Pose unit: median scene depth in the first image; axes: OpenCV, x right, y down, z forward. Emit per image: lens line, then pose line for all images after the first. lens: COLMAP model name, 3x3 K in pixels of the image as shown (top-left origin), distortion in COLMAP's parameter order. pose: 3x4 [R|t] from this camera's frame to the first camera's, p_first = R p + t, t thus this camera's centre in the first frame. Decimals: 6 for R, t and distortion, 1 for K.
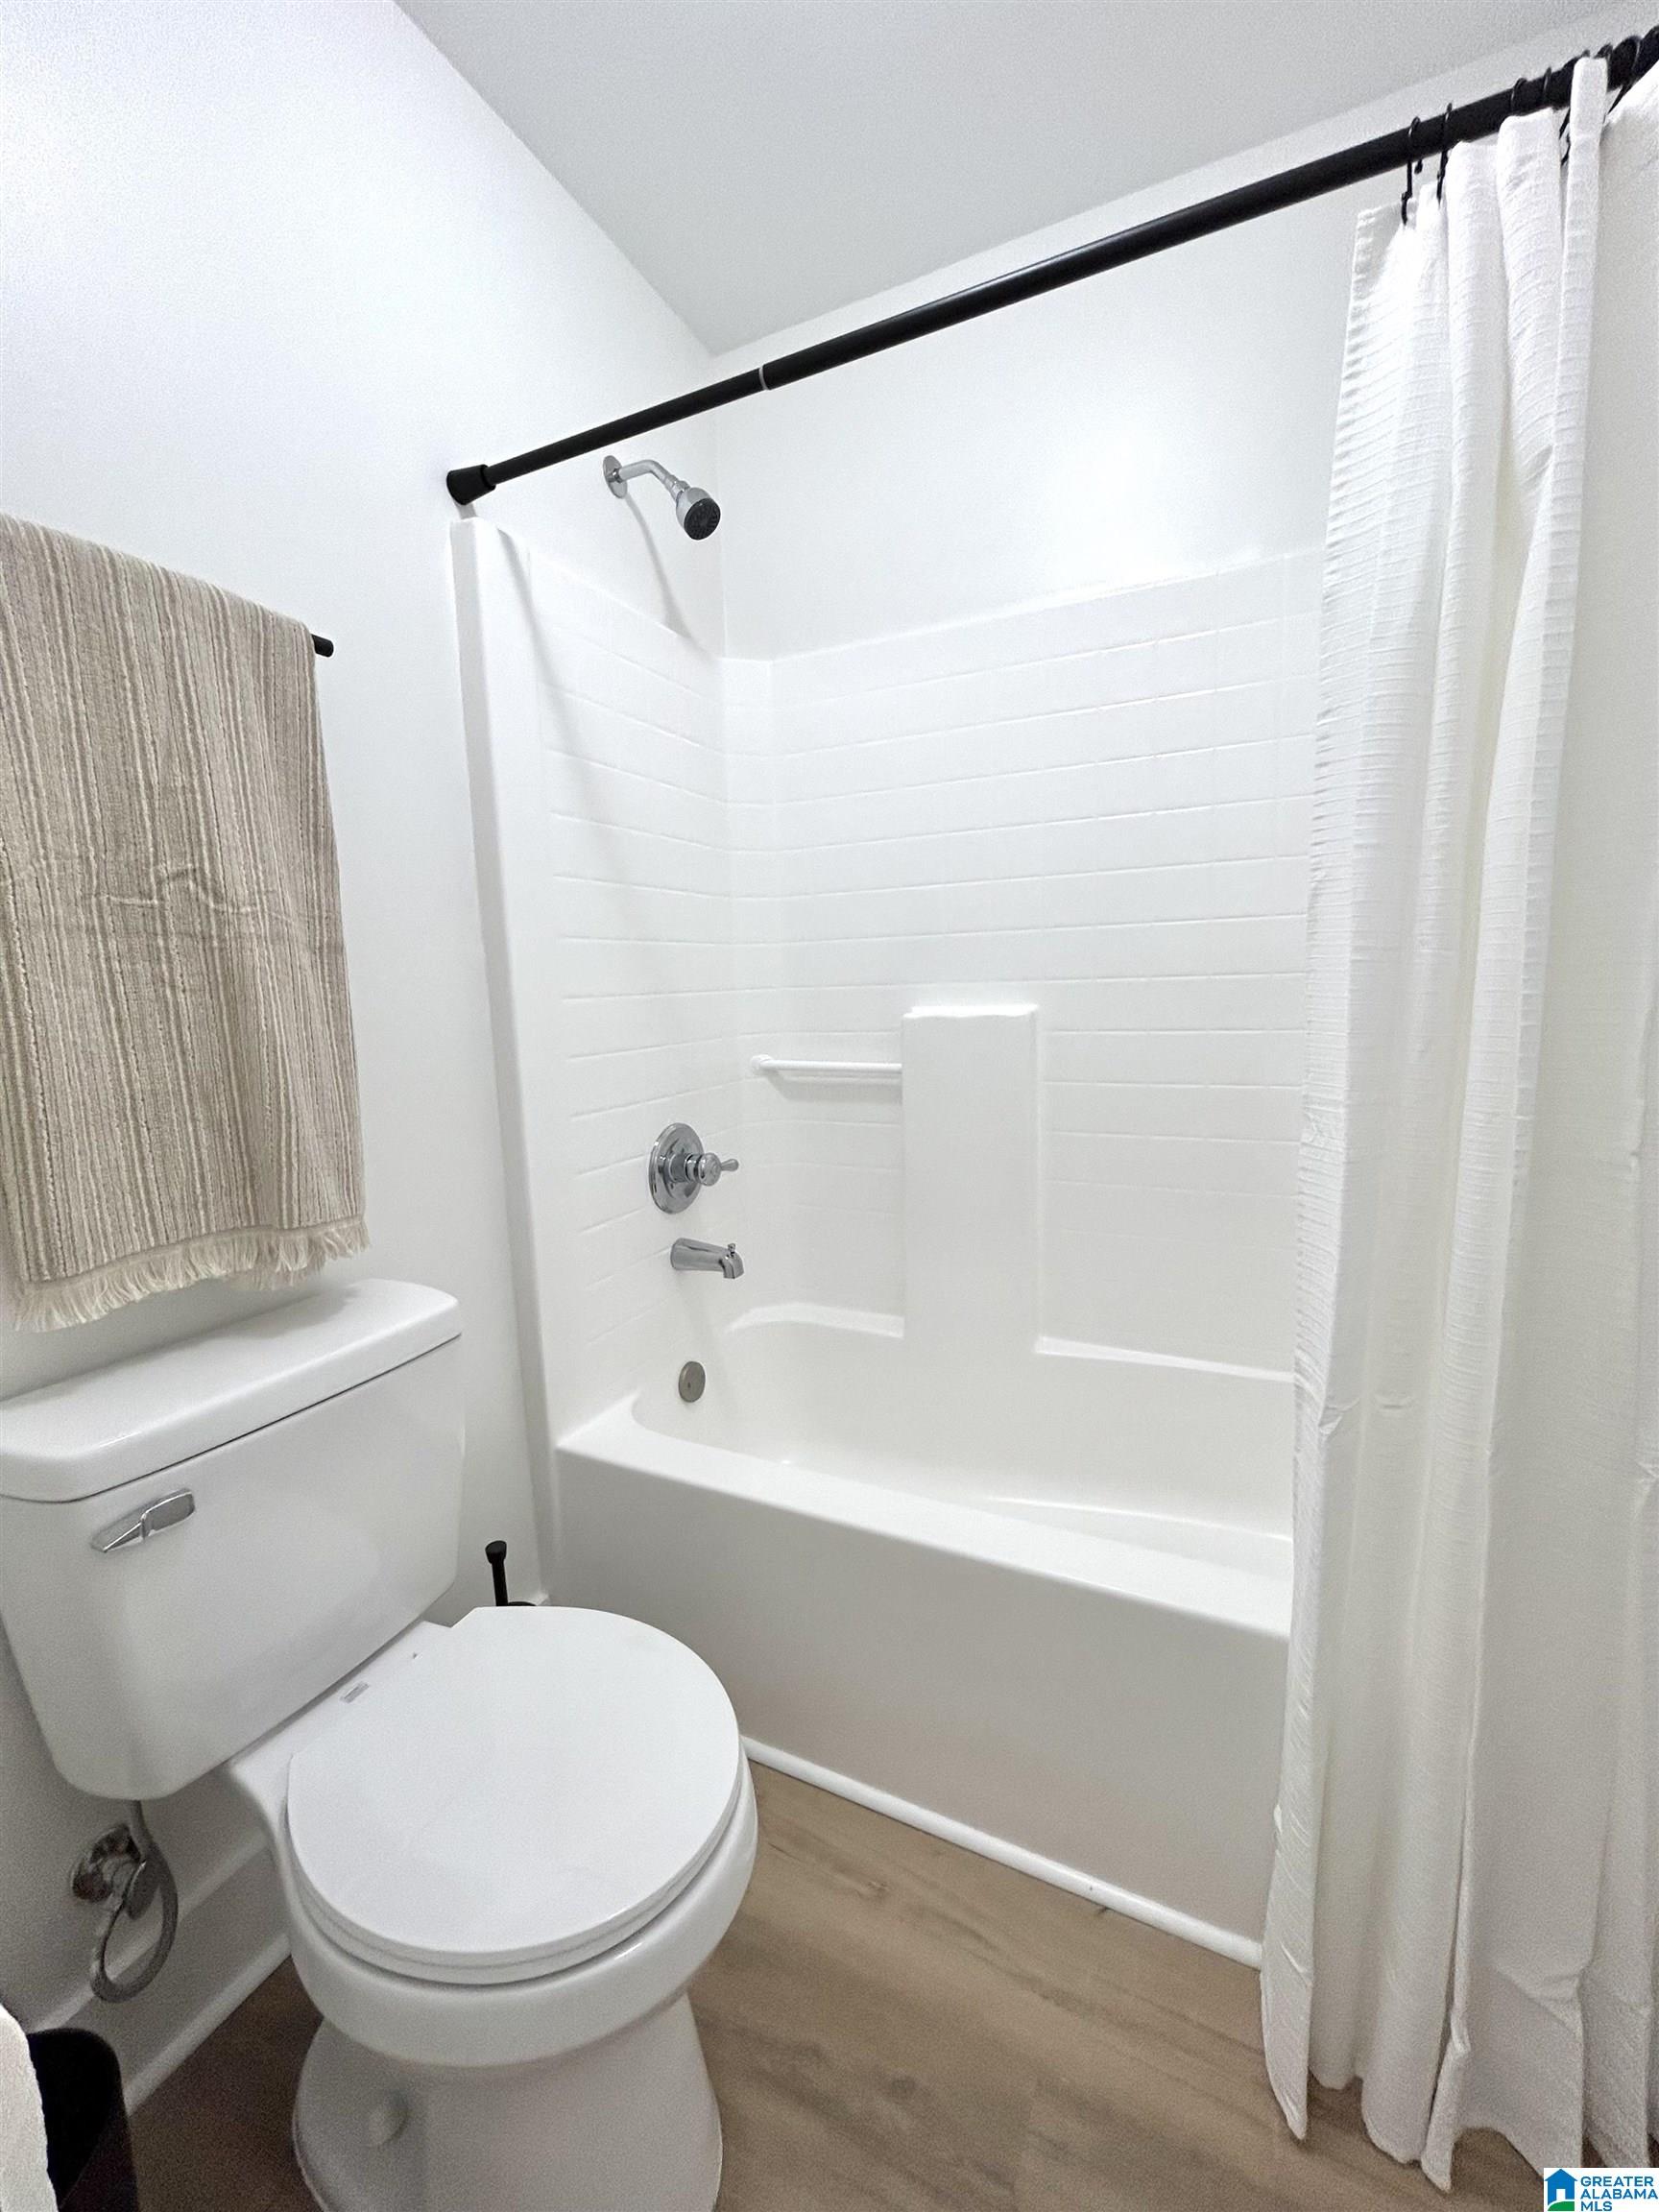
lens RADIAL K [[891.3, 0, 834.4], [0, 891.3, 1106.9], [0, 0, 1]] dist [0.006193, -0.001940]
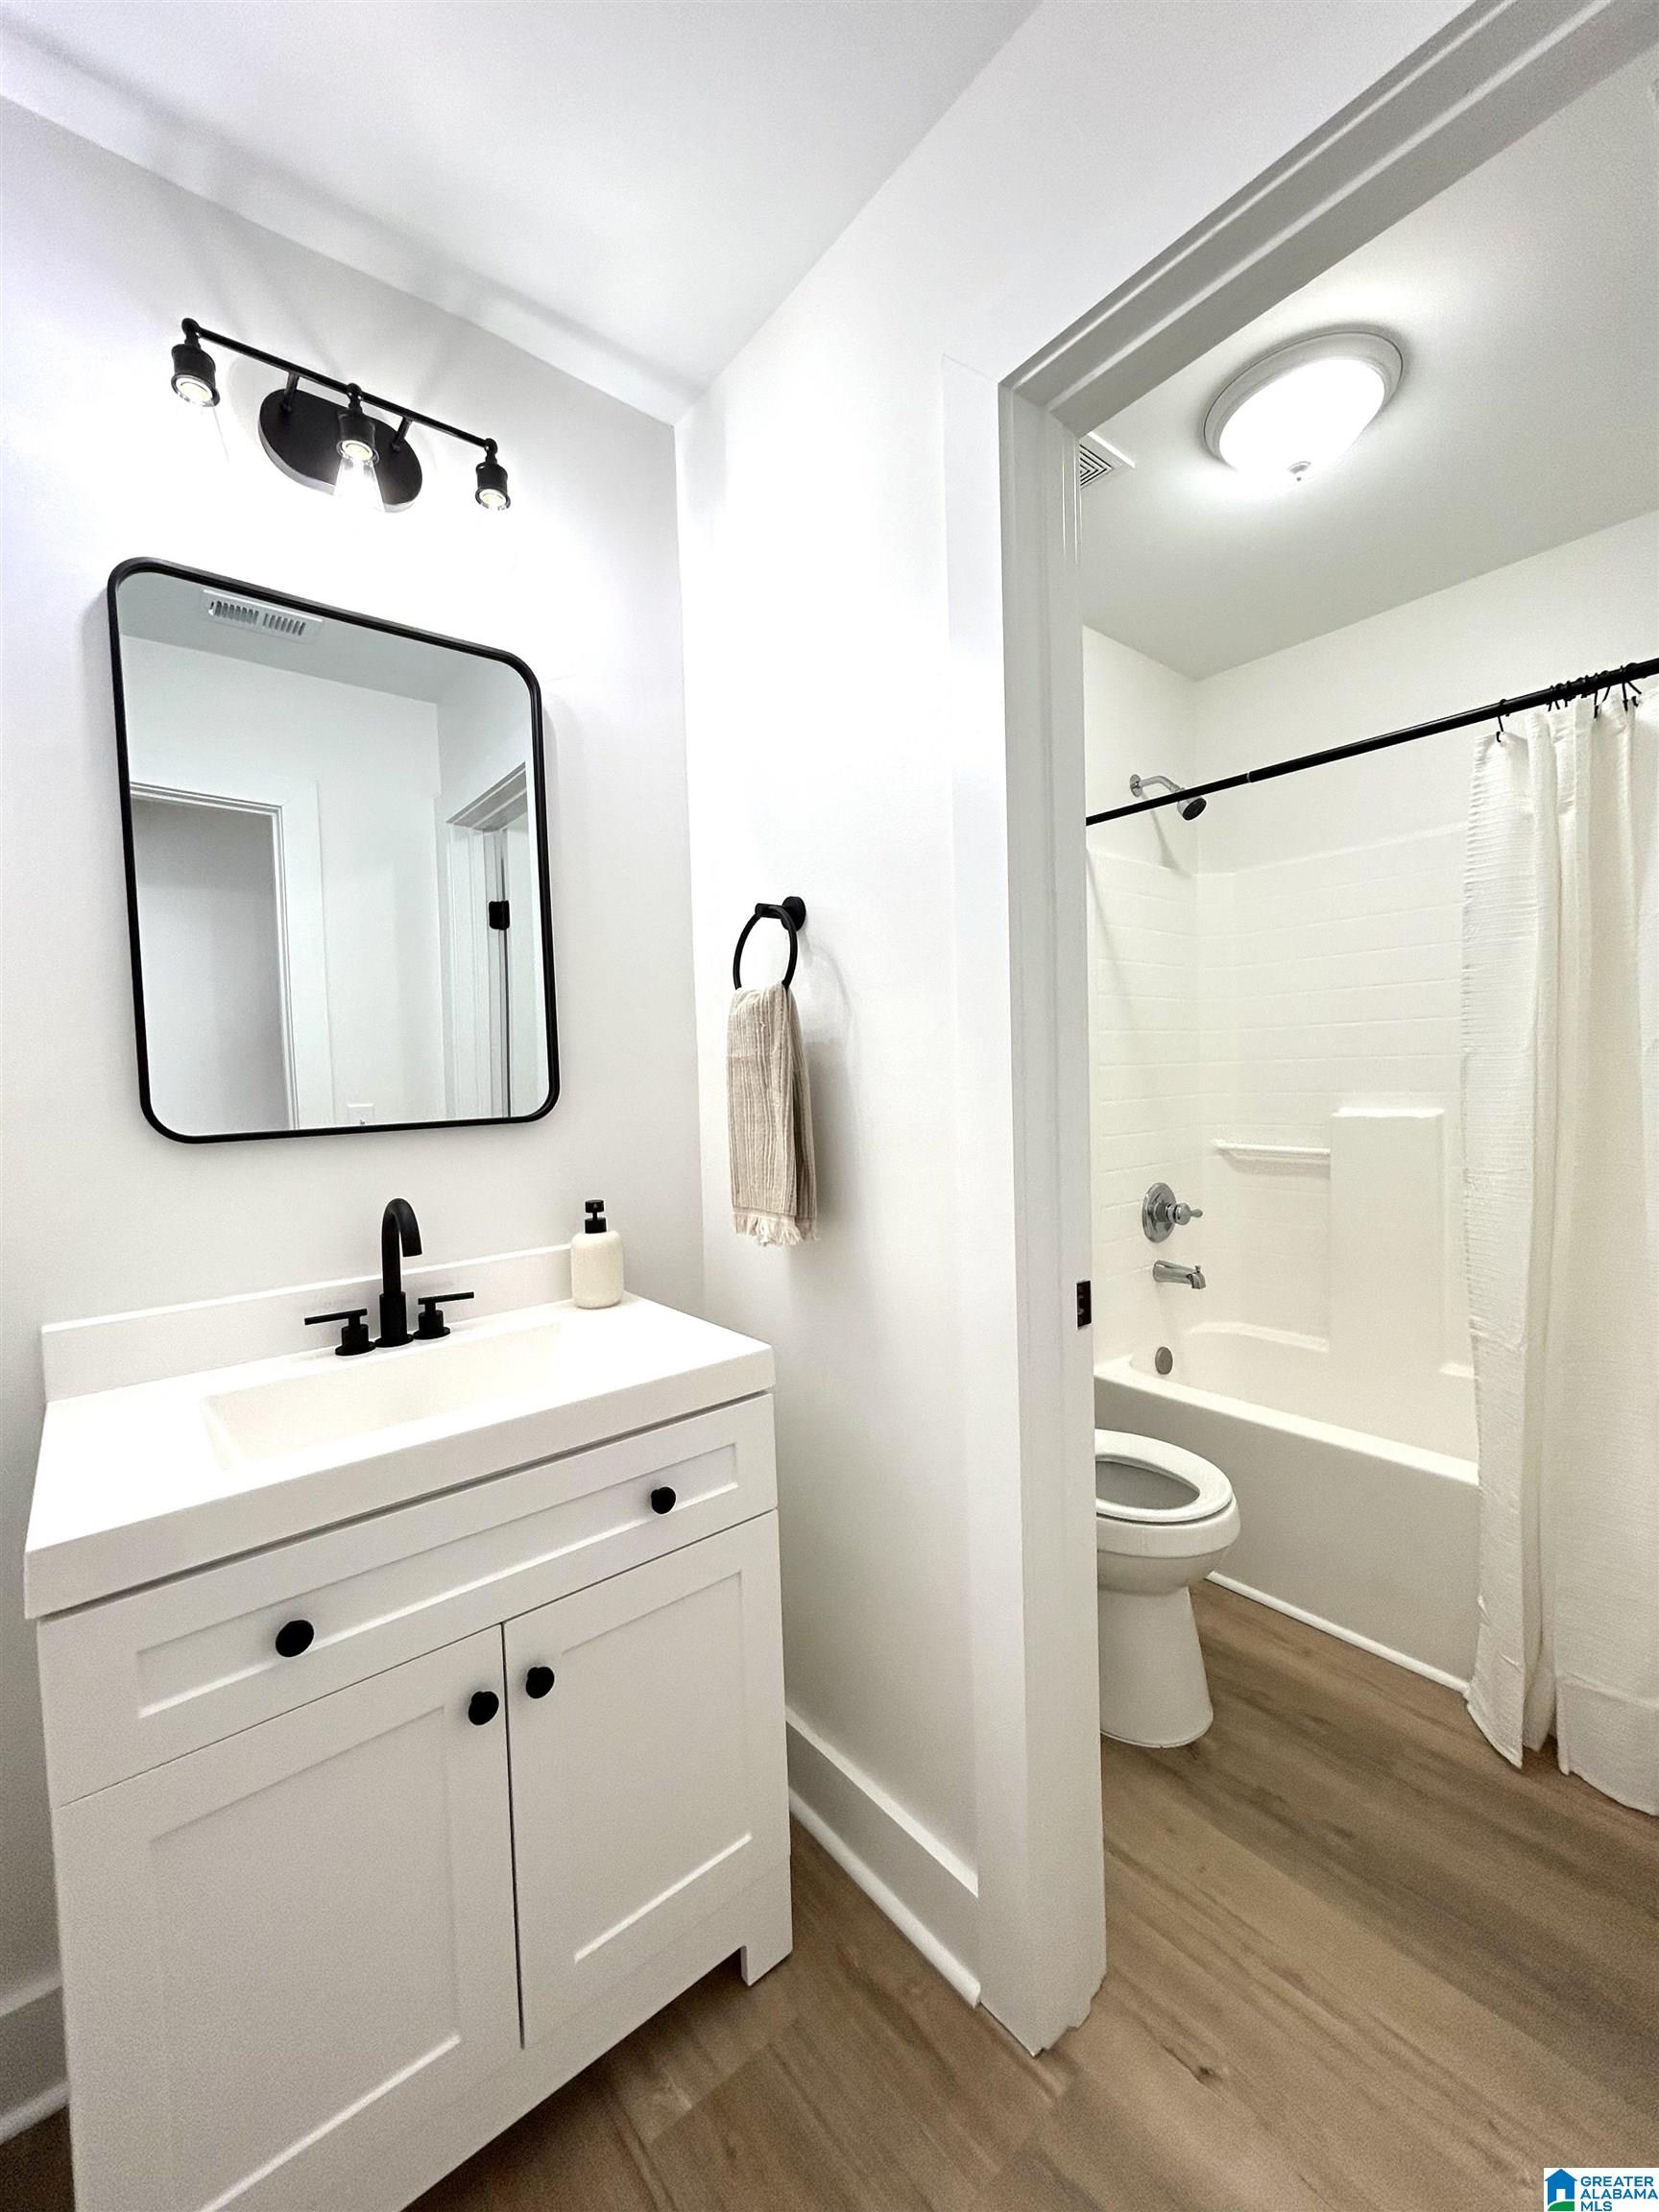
lens RADIAL K [[891.3, 0, 844.4], [0, 891.3, 1107.7], [0, 0, 1]] dist [0.006193, -0.001940]
pose [[0.909137, 0.018006, -0.416107, -0.035942], [-0.052667, 0.996015, -0.071969, 0.028686], [0.413153, 0.087345, 0.906463, -0.614159]]
